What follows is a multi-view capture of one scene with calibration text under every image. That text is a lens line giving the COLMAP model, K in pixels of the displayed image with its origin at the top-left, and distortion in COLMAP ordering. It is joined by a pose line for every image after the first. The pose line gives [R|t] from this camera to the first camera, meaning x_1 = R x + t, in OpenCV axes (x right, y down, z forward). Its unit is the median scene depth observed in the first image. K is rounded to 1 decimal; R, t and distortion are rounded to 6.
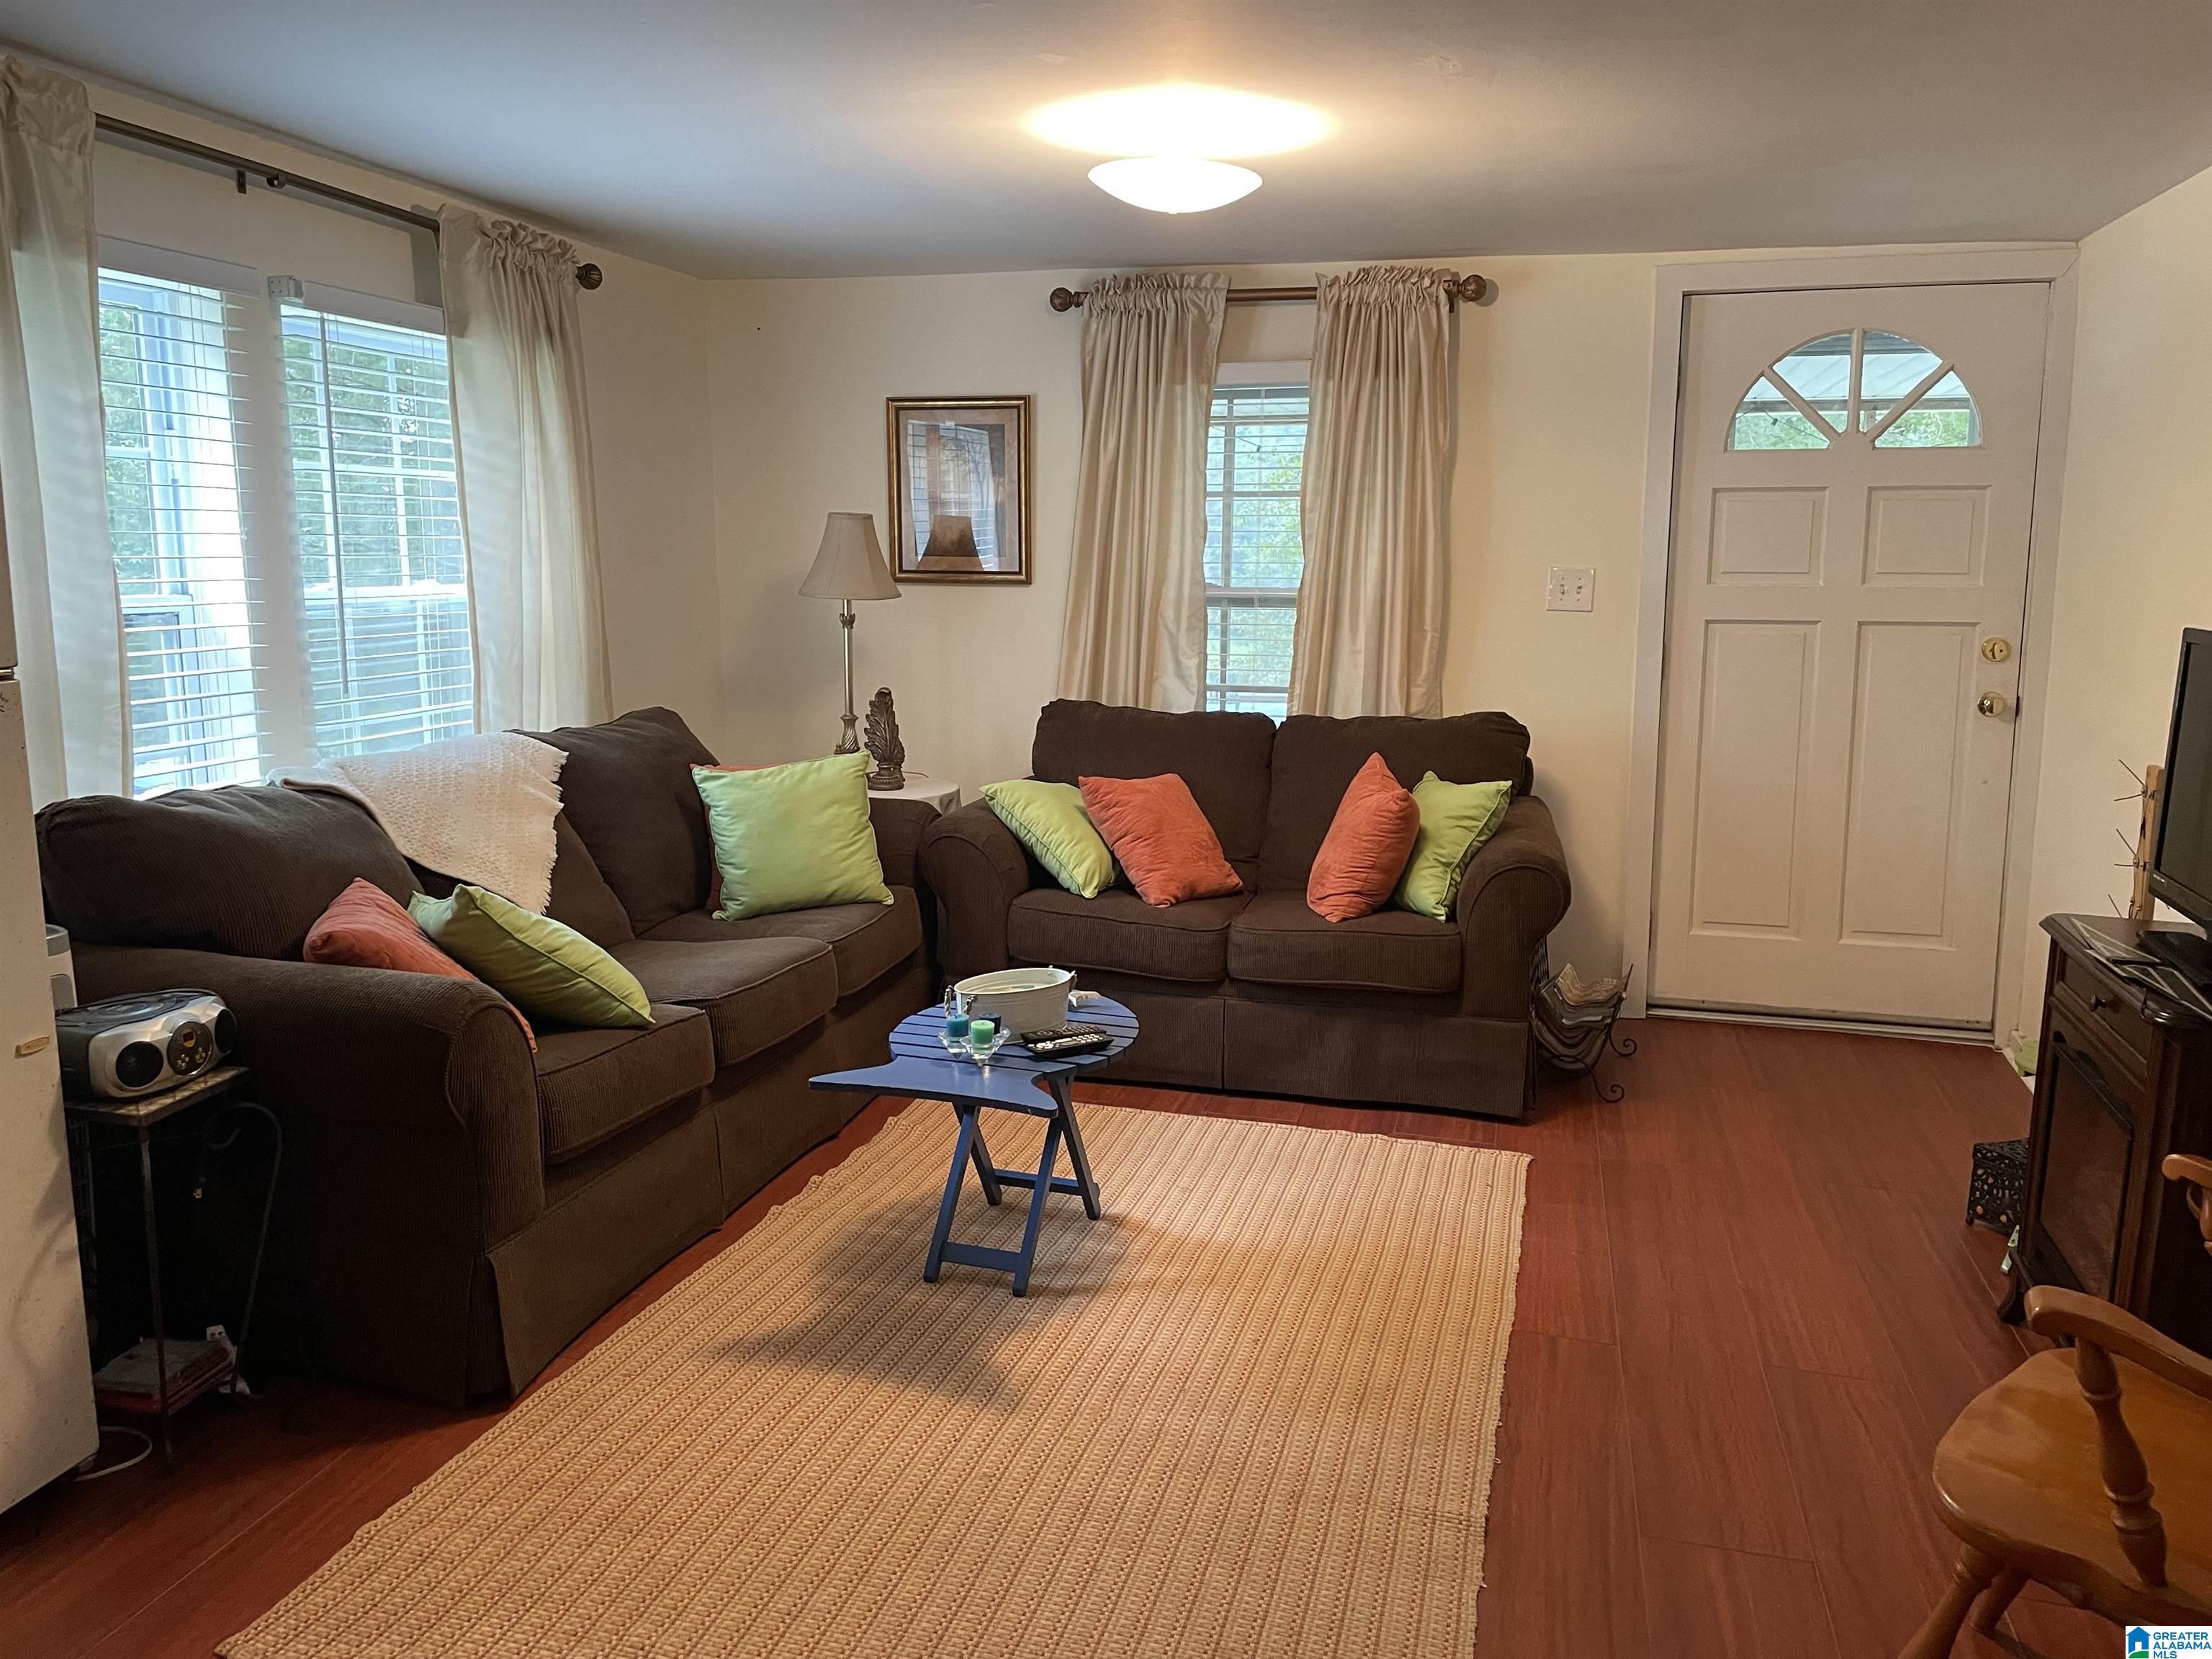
lens RADIAL K [[1655.1, 0, 1113.8], [0, 1655.1, 819.4], [0, 0, 1]] dist [0.089839, -0.114544]
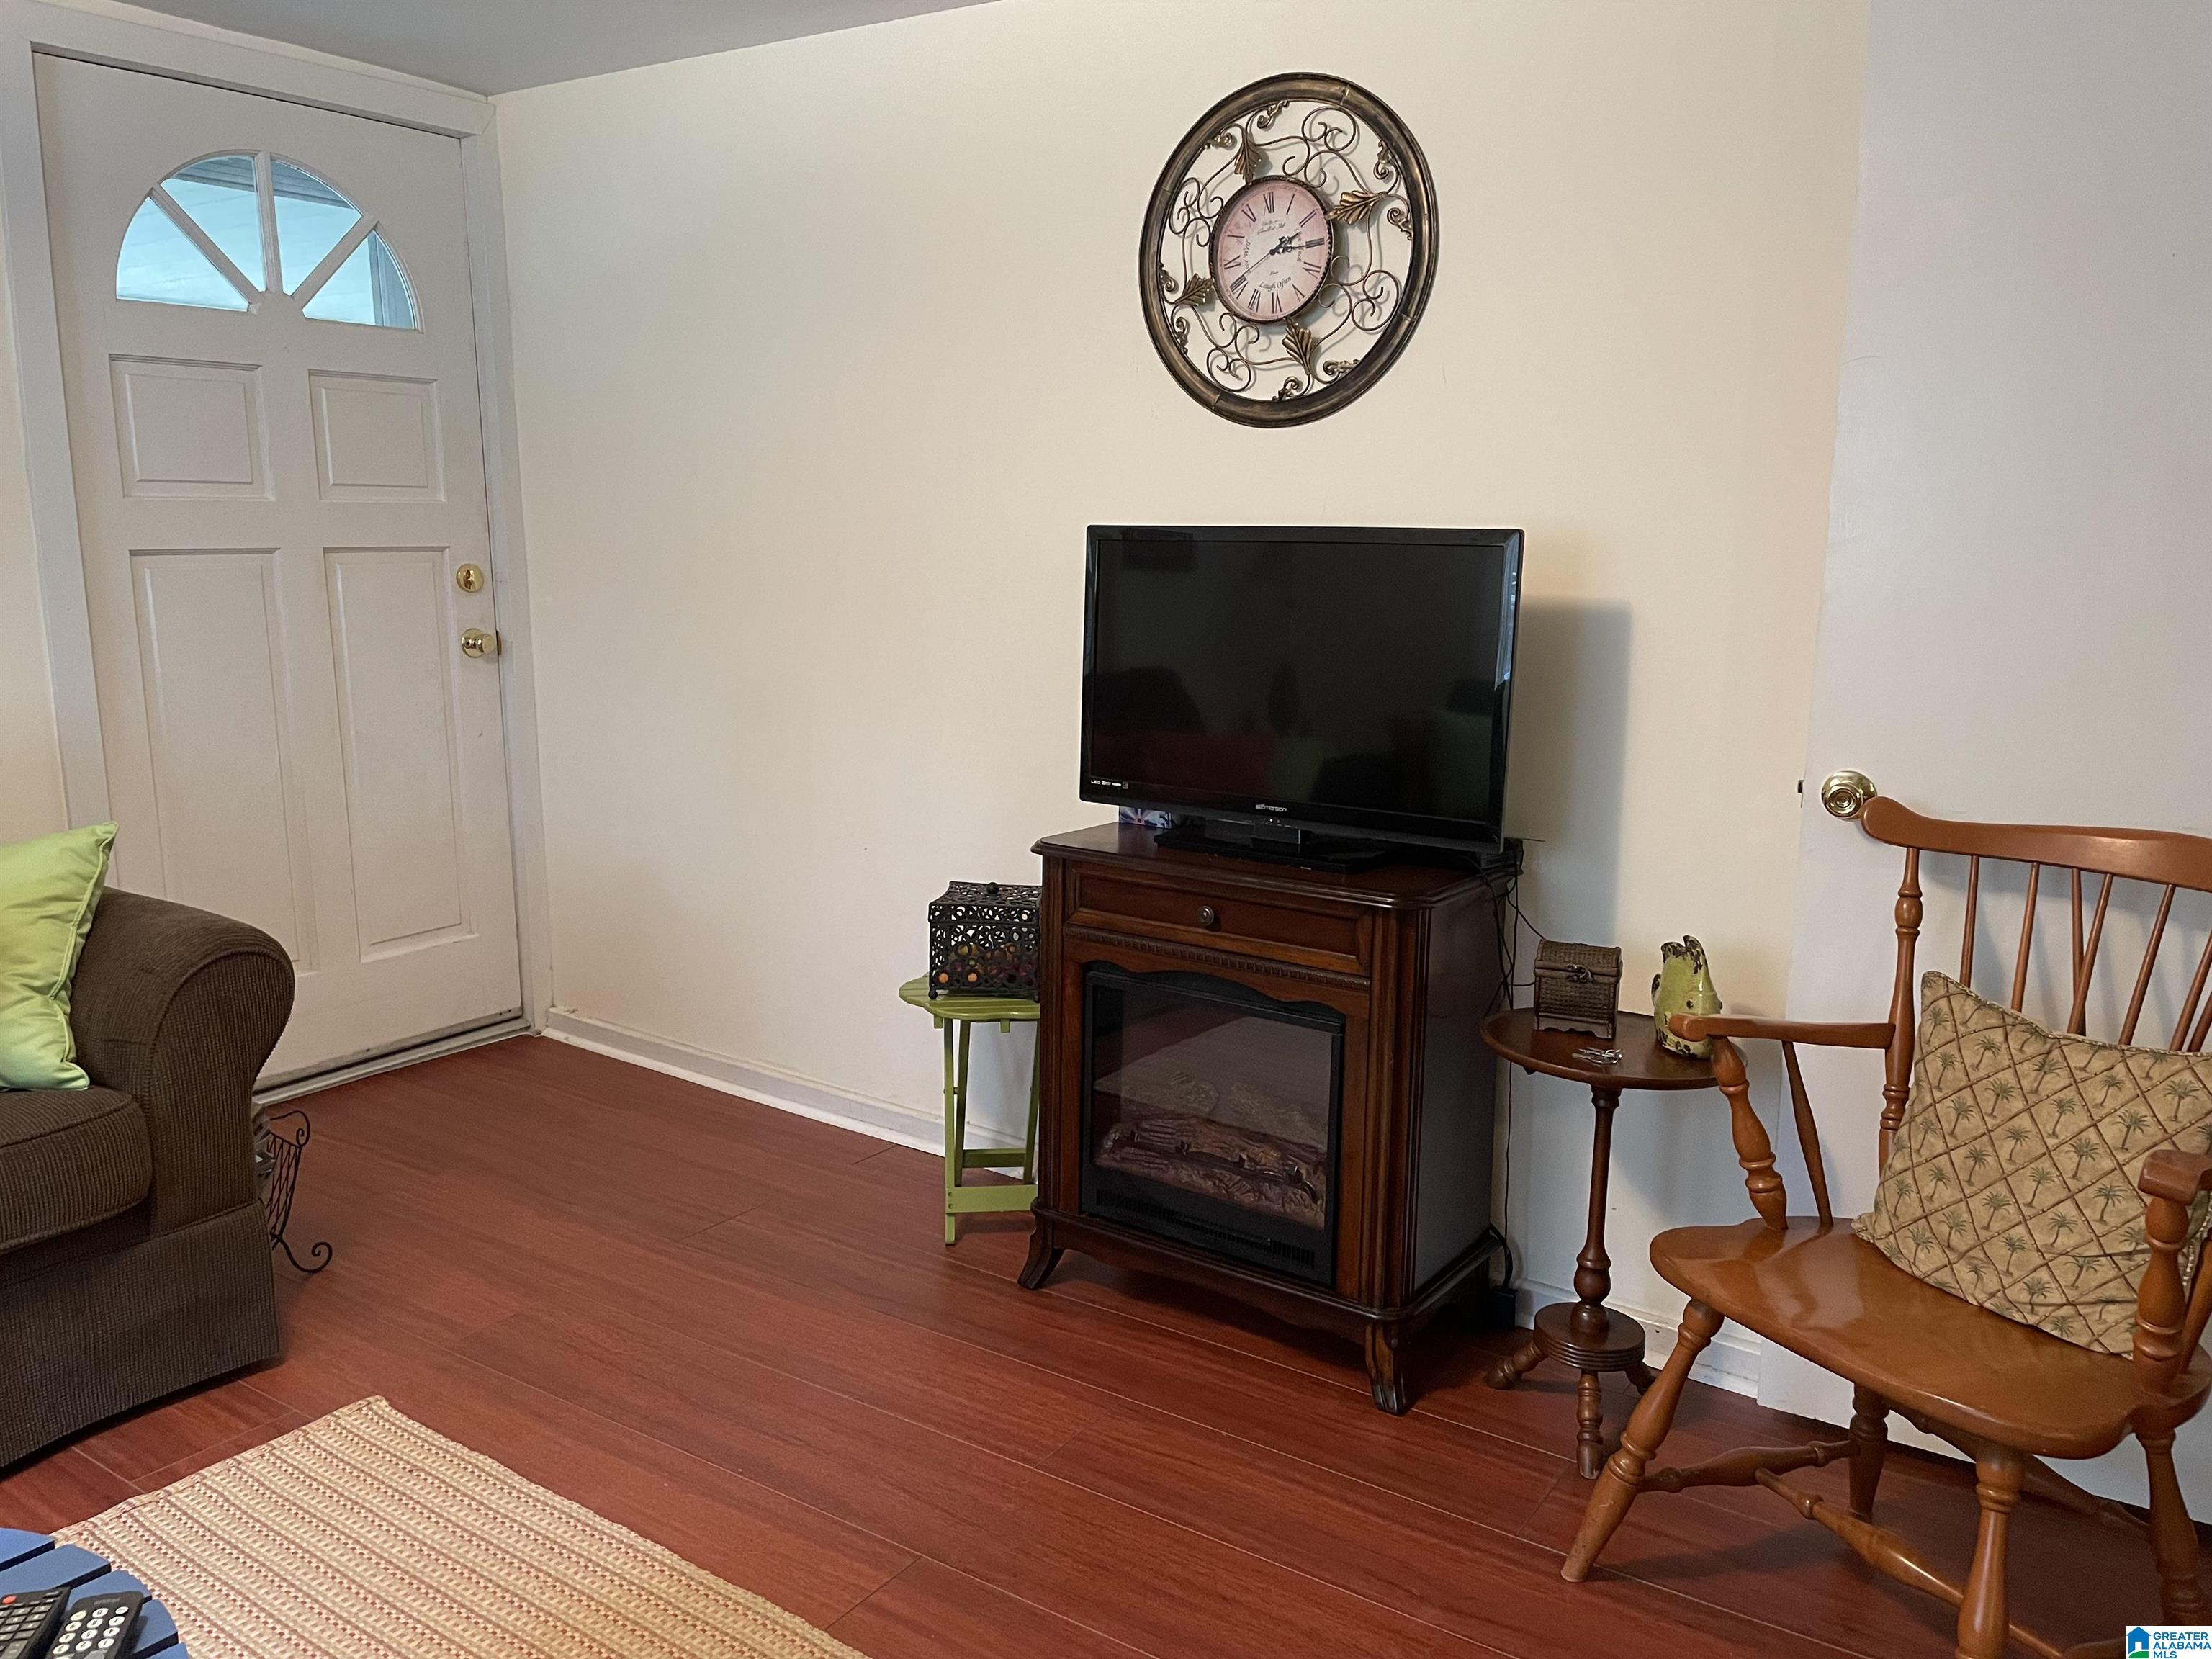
lens RADIAL K [[1669.3, 0, 1106.0], [0, 1669.3, 829.5], [0, 0, 1]] dist [0.055331, -0.080434]
pose [[0.330388, -0.177166, 0.927069, -0.195615], [0.145802, 0.980015, 0.135323, -0.049882], [-0.932516, 0.090459, 0.349616, 0.464890]]
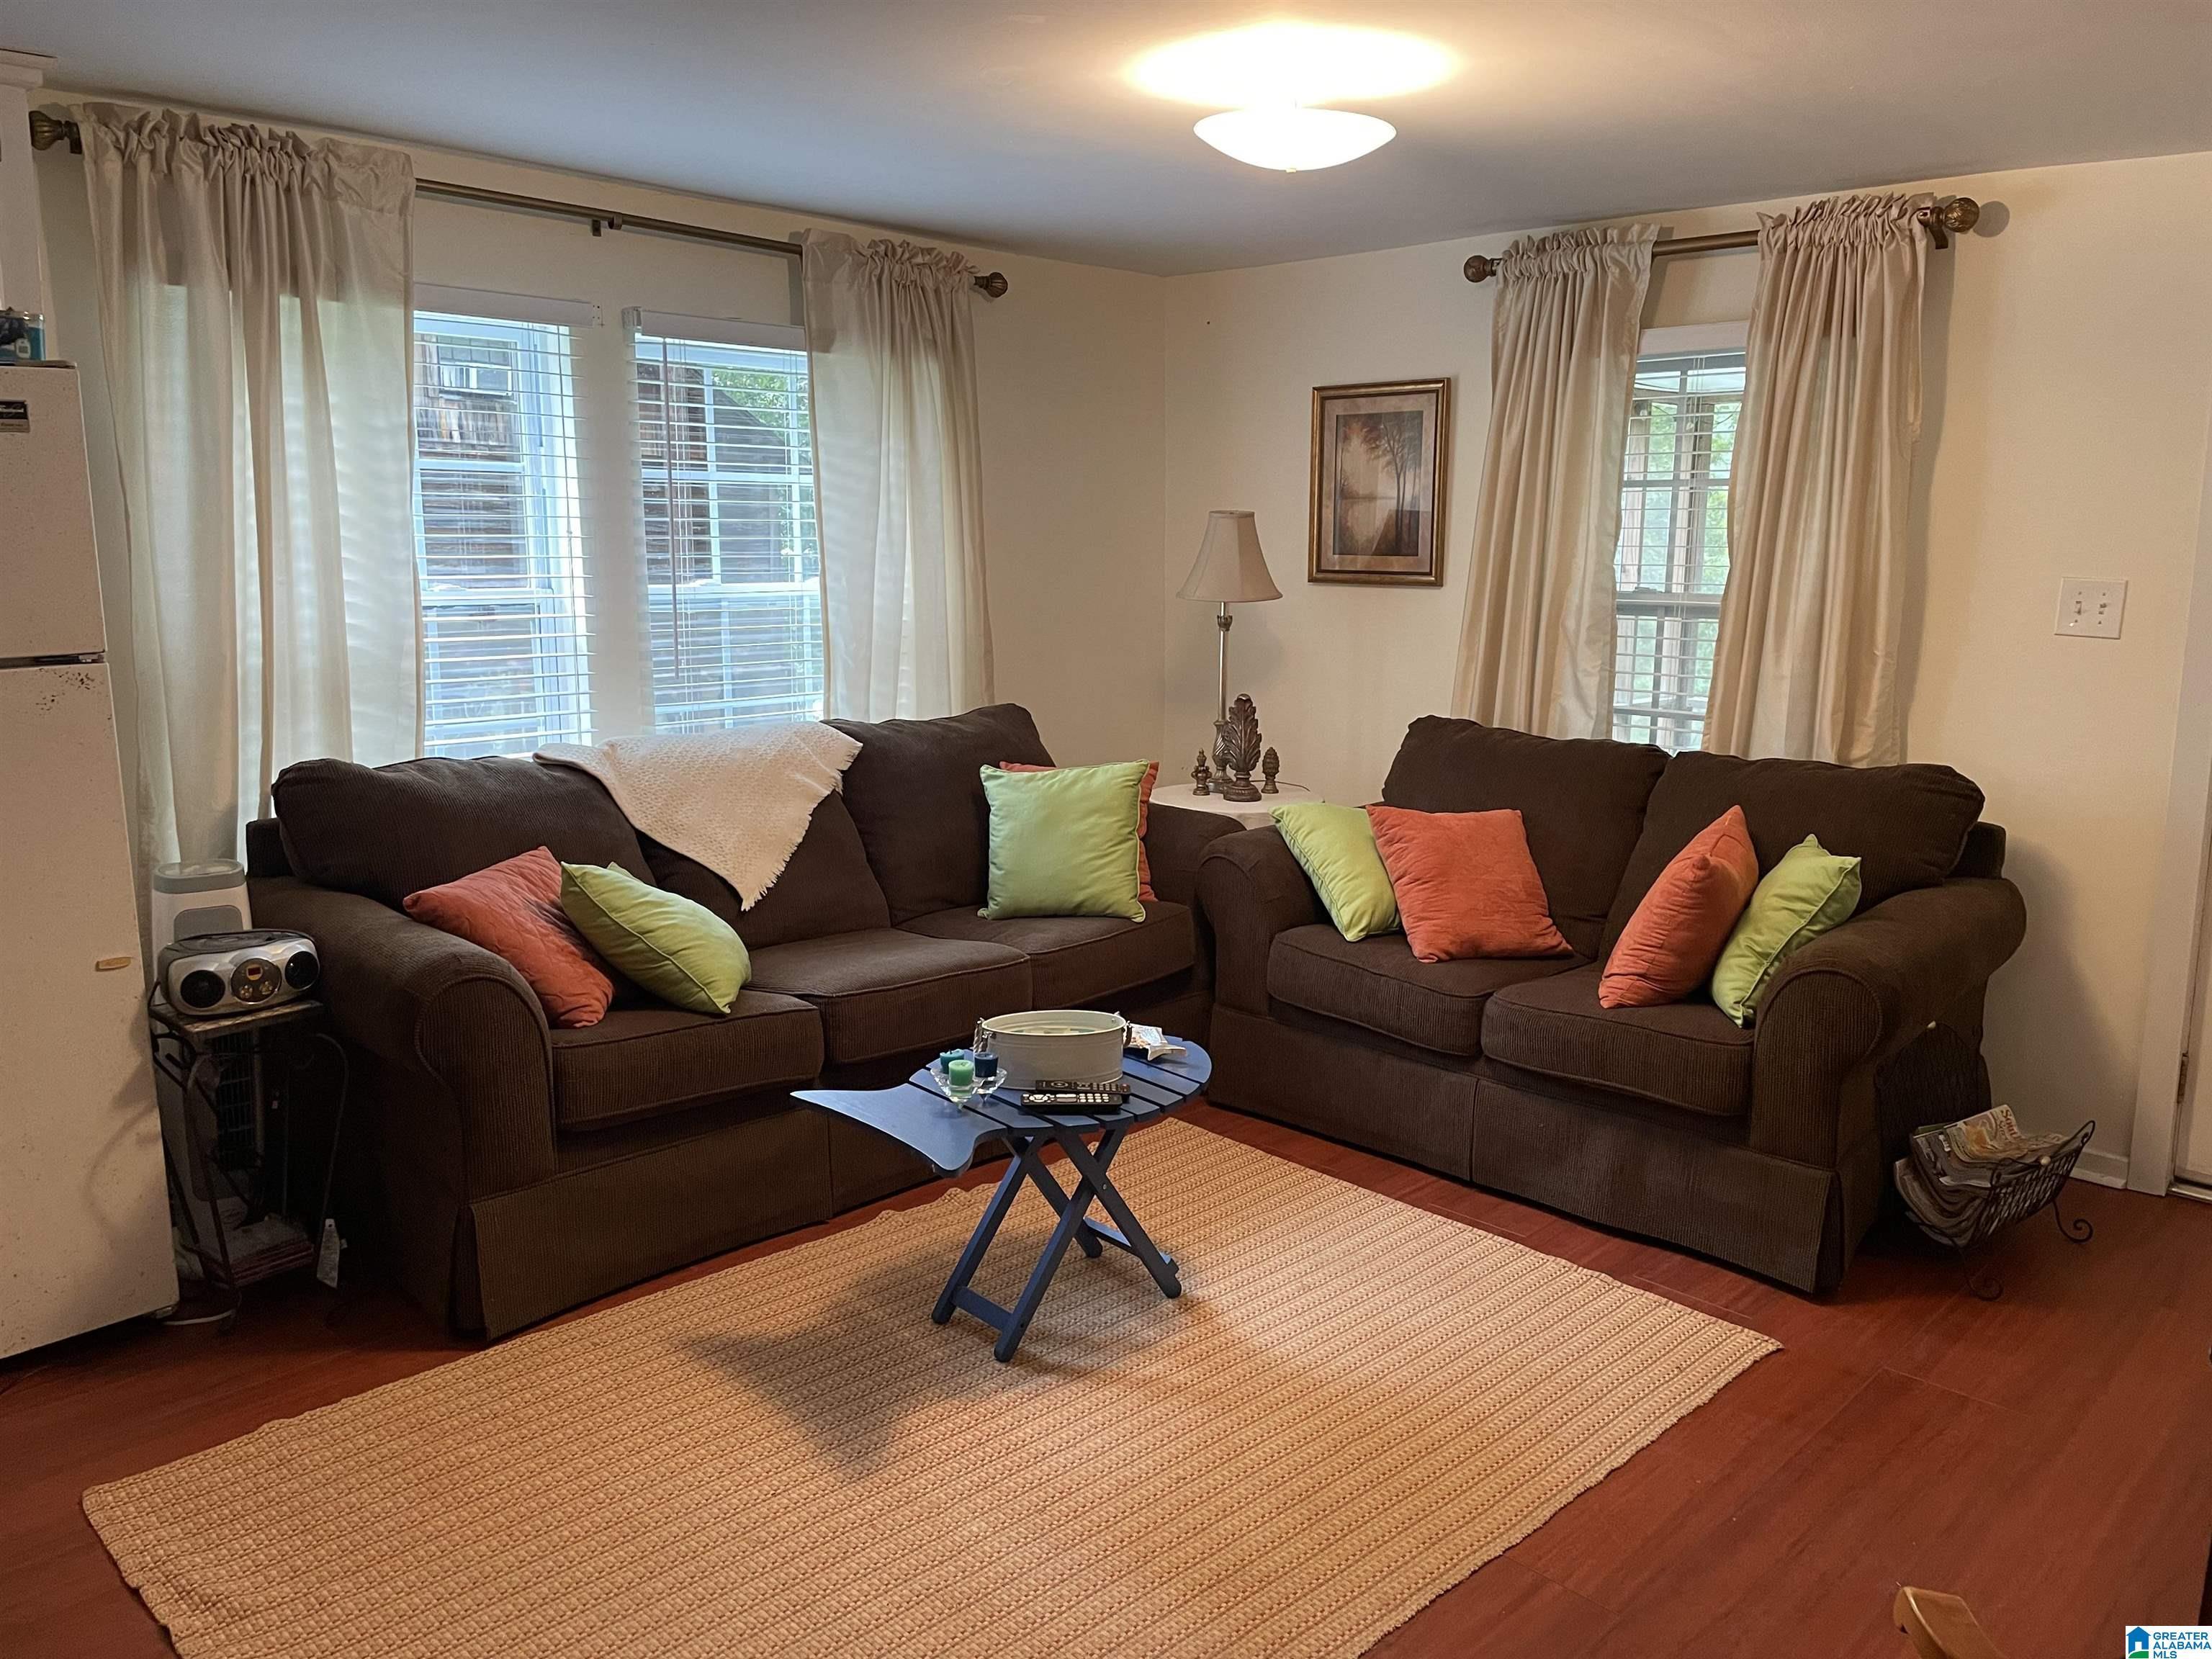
lens RADIAL K [[1655.1, 0, 1113.8], [0, 1655.1, 819.4], [0, 0, 1]] dist [0.089839, -0.114544]
pose [[0.871109, 0.087091, -0.483306, 0.310329], [-0.082476, 0.996116, 0.030845, -0.036289], [0.484115, 0.012992, 0.874908, 0.153289]]
